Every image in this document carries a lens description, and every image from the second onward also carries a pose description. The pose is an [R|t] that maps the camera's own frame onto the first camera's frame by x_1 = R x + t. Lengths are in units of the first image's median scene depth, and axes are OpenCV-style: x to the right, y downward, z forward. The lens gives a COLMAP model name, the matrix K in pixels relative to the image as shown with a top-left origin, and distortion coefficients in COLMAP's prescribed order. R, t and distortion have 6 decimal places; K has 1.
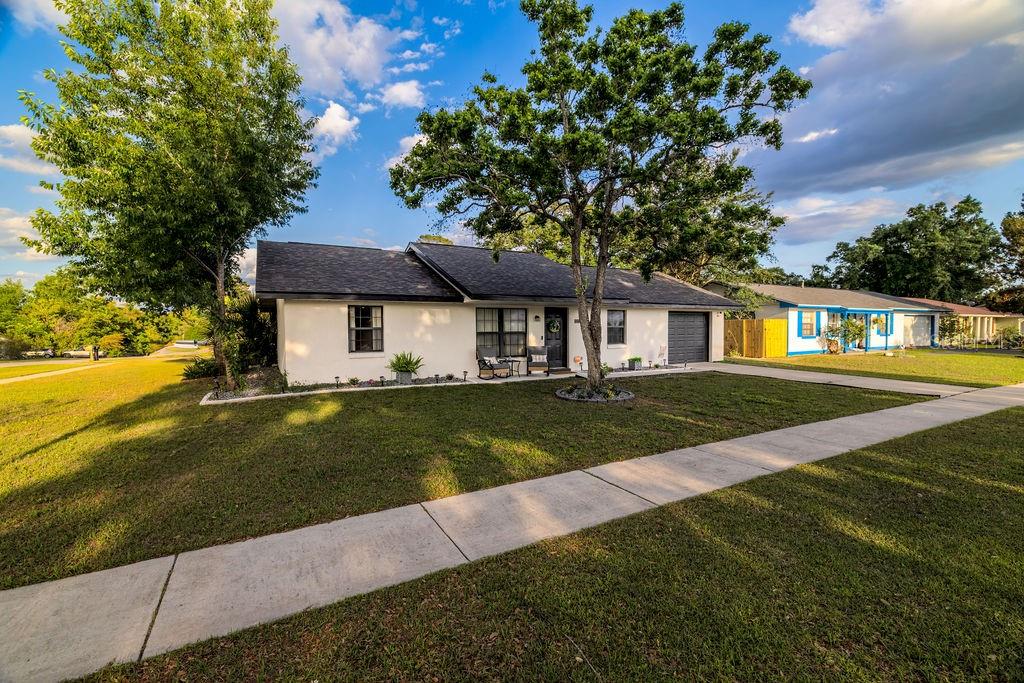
lens RADIAL K [[438.3, 0, 513.8], [0, 438.3, 337.0], [0, 0, 1]] dist [-0.000912, -0.000076]
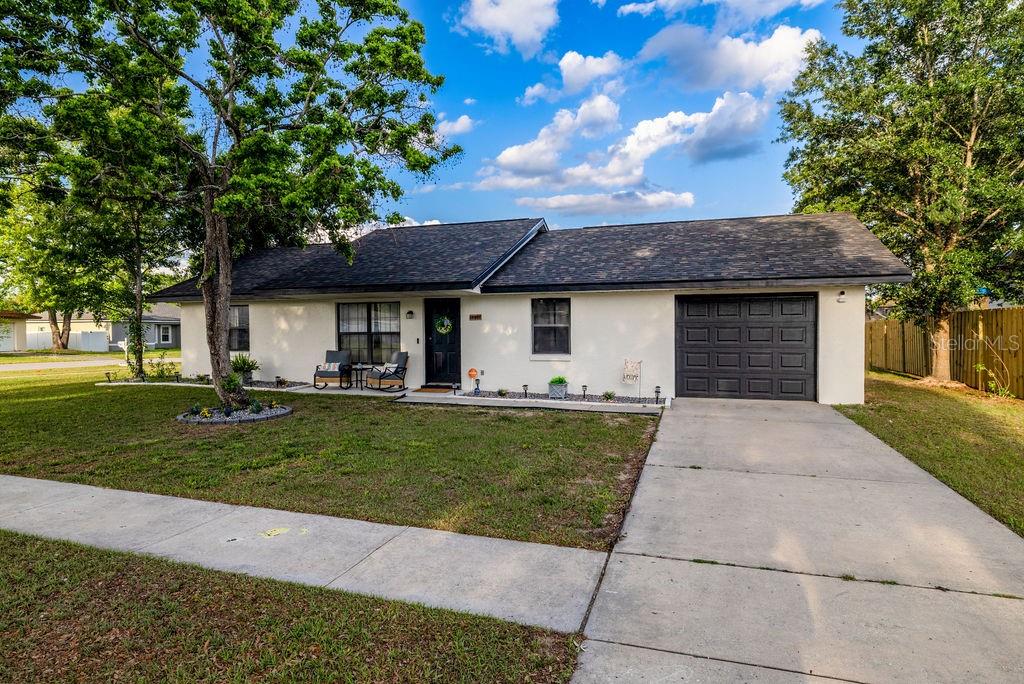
lens RADIAL K [[576.6, 0, 509.8], [0, 576.6, 335.5], [0, 0, 1]] dist [0.001278, 0.000389]
pose [[0.674061, 0.013256, -0.738557, 0.926075], [-0.017213, 0.999849, 0.002235, -0.012753], [0.738475, 0.011206, 0.674188, 0.487550]]
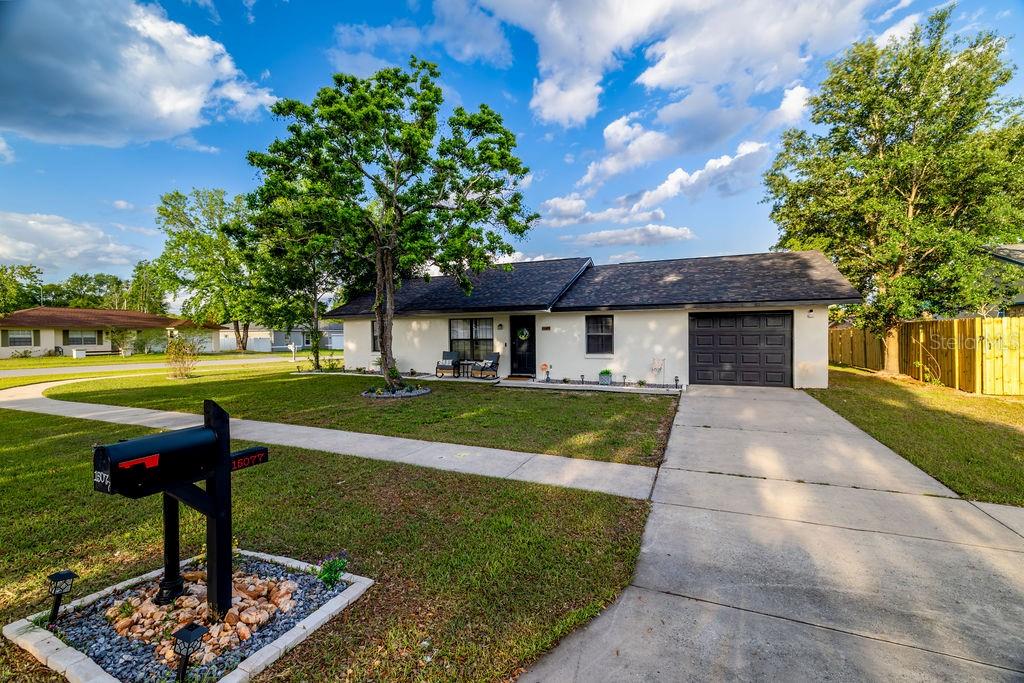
lens RADIAL K [[438.3, 0, 513.8], [0, 438.3, 337.0], [0, 0, 1]] dist [-0.000912, -0.000076]
pose [[0.604579, 0.006936, -0.796515, 0.974049], [-0.014764, 0.999888, -0.002500, -0.015561], [0.796409, 0.013271, 0.604613, 0.389857]]
